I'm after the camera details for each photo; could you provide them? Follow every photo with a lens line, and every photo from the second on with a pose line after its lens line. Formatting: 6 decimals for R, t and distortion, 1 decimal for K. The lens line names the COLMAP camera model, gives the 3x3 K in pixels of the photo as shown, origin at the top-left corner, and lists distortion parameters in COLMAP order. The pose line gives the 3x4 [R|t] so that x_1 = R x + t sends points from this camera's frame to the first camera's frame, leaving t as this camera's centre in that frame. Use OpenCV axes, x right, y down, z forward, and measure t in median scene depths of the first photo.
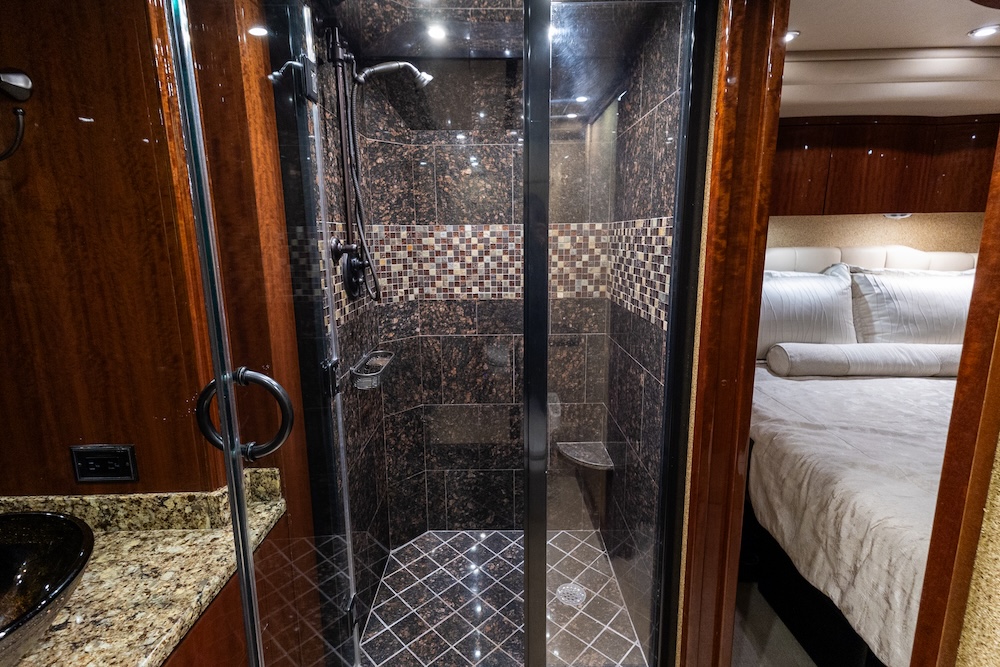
lens RADIAL K [[466.4, 0, 500.2], [0, 466.4, 324.7], [0, 0, 1]] dist [0.017166, -0.000040]
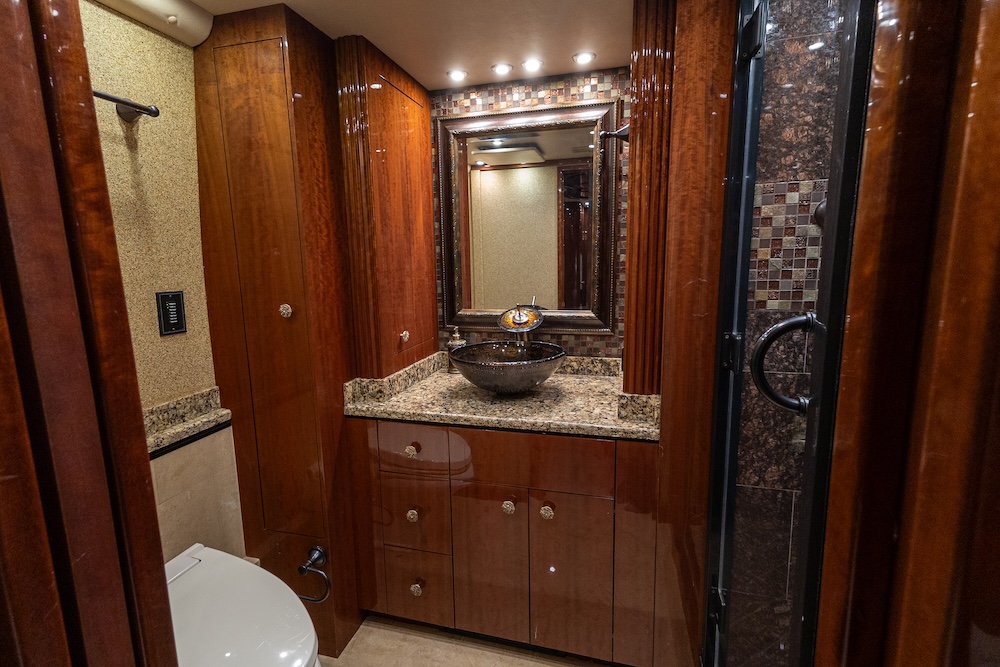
lens RADIAL K [[469.2, 0, 500.0], [0, 469.2, 333.5], [0, 0, 1]] dist [0.016797, -0.000394]
pose [[-0.267025, 0.173160, -0.948005, 0.894145], [-0.151237, 0.964005, 0.218682, -0.087570], [0.951748, 0.201767, -0.231225, 1.002648]]
